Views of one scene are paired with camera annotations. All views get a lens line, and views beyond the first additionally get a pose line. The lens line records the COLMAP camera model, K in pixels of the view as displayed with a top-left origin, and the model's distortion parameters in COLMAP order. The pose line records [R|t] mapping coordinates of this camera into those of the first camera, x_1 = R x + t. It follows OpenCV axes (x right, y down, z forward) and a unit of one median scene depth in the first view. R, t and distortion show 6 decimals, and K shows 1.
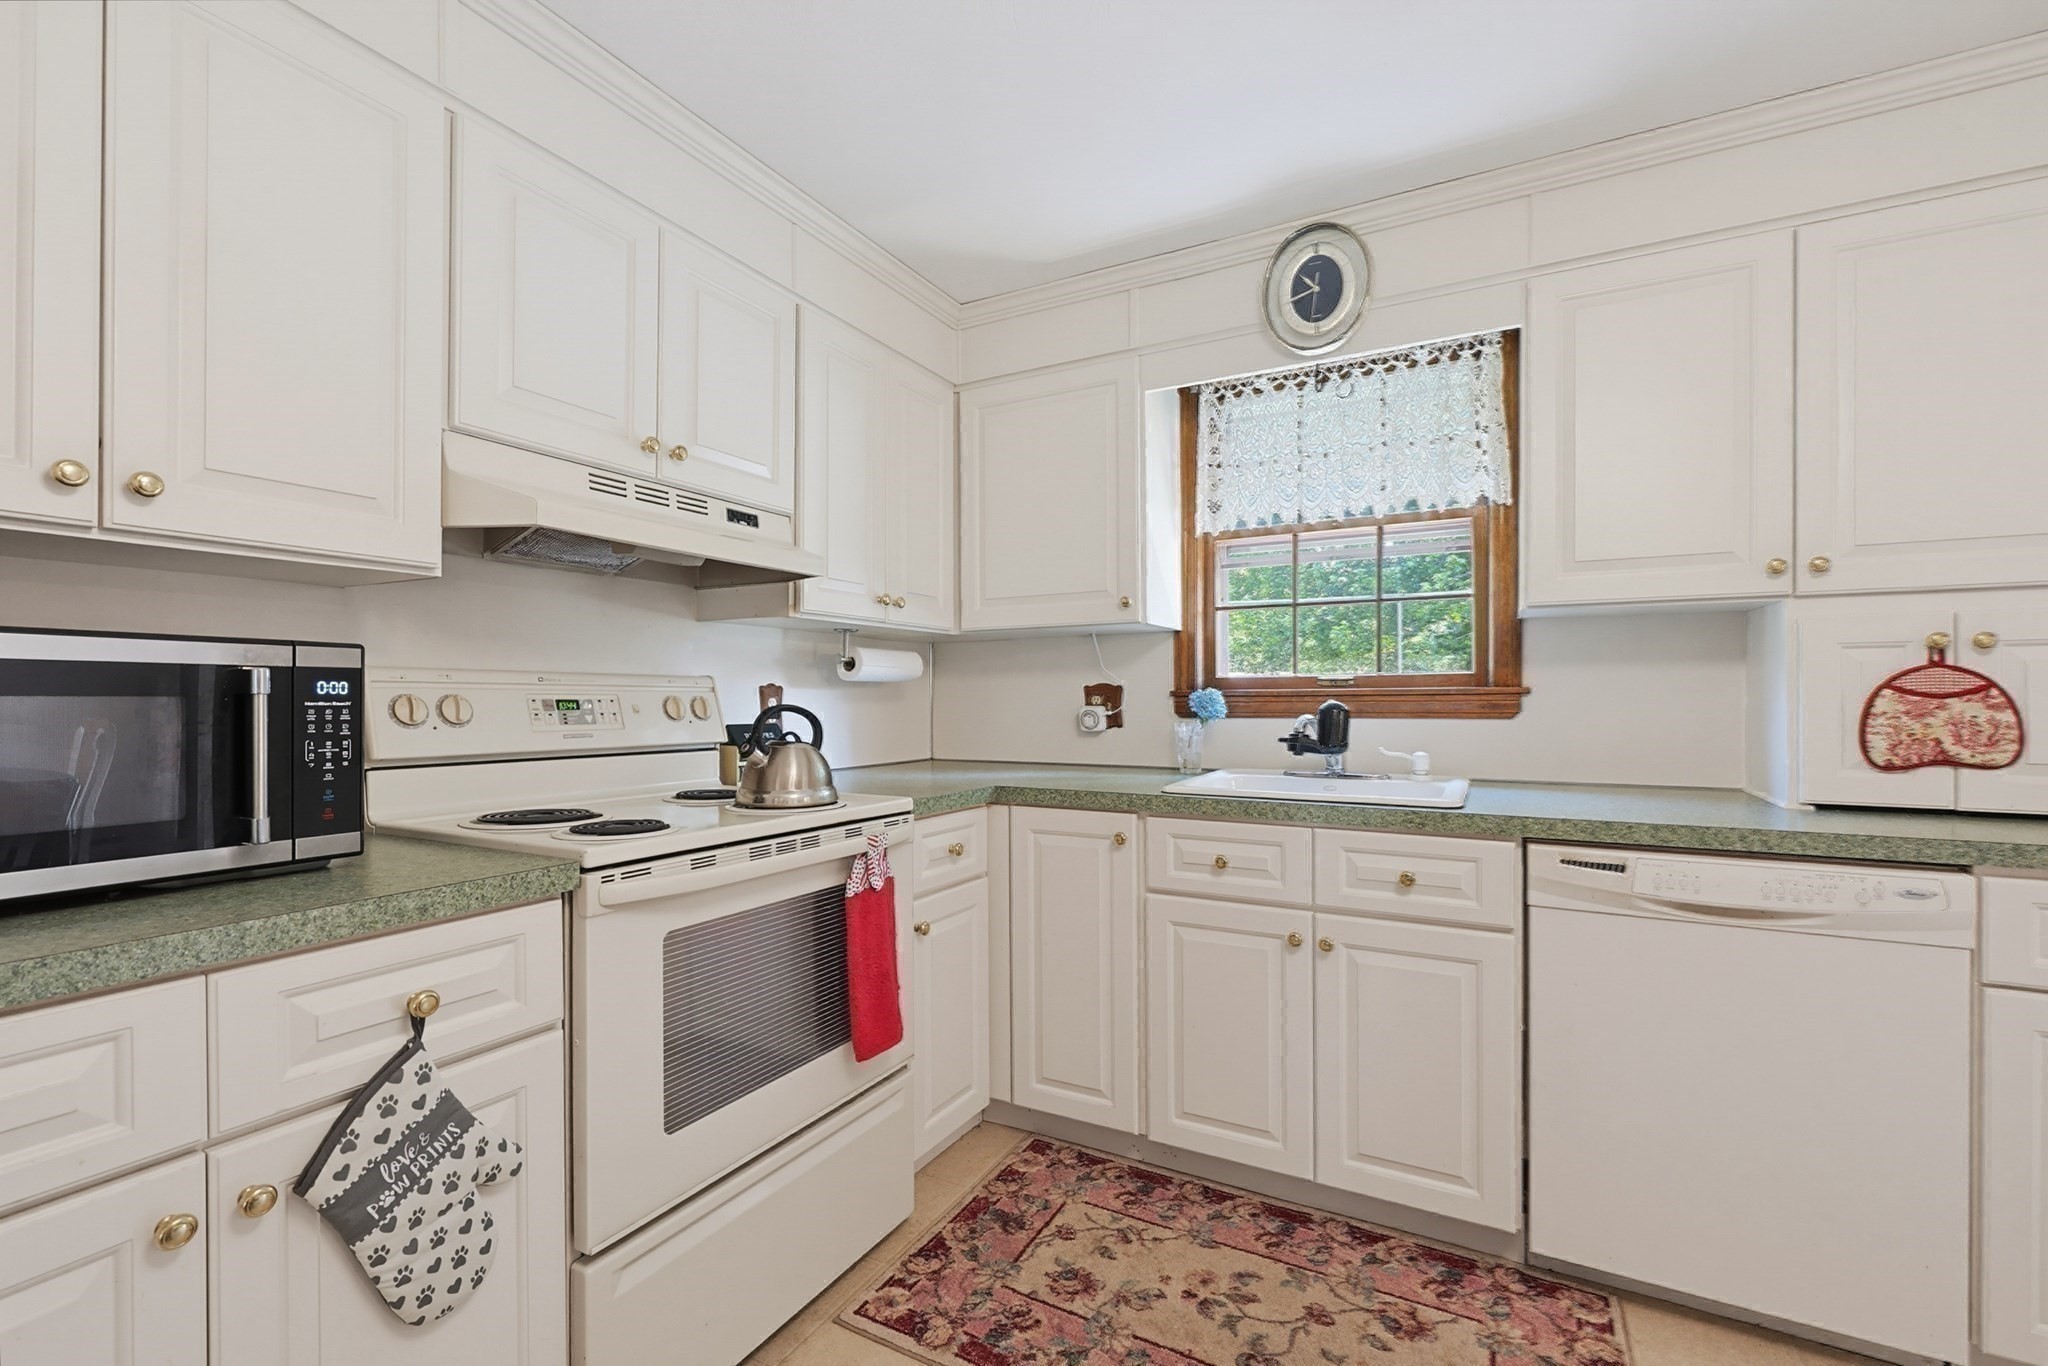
lens RADIAL K [[875.8, 0, 1013.7], [0, 875.8, 699.2], [0, 0, 1]] dist [0.000474, 0.000731]
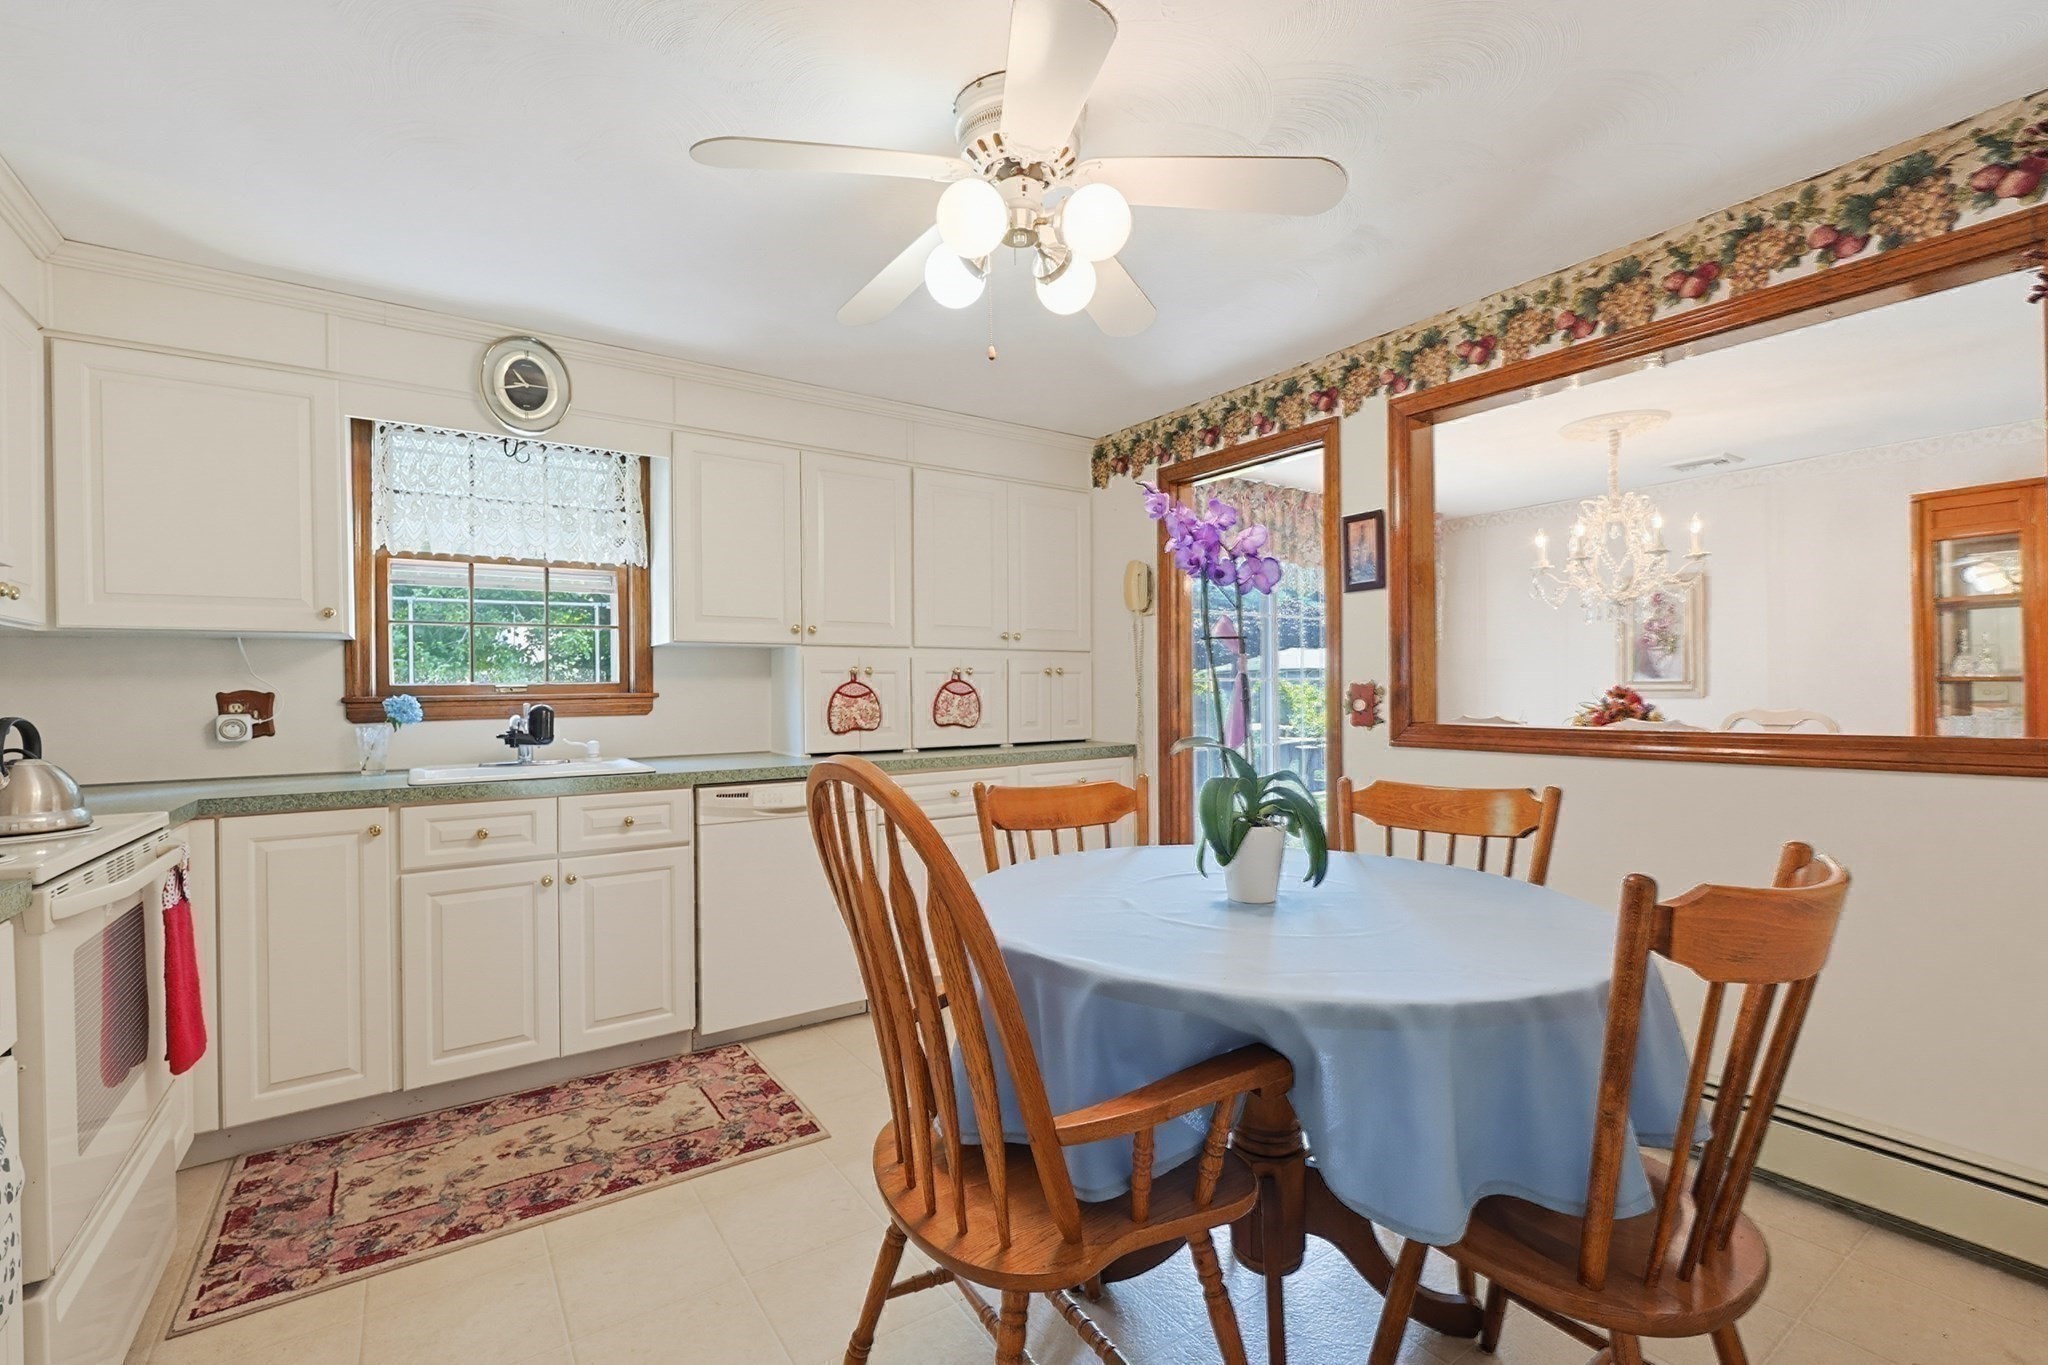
lens RADIAL K [[875.8, 0, 1024.2], [0, 875.8, 687.2], [0, 0, 1]] dist [0.000474, 0.000731]
pose [[0.453228, 0.002252, 0.891392, -0.551716], [0.014346, 0.999849, -0.009820, -0.000293], [-0.891279, 0.017239, 0.453127, -0.272625]]
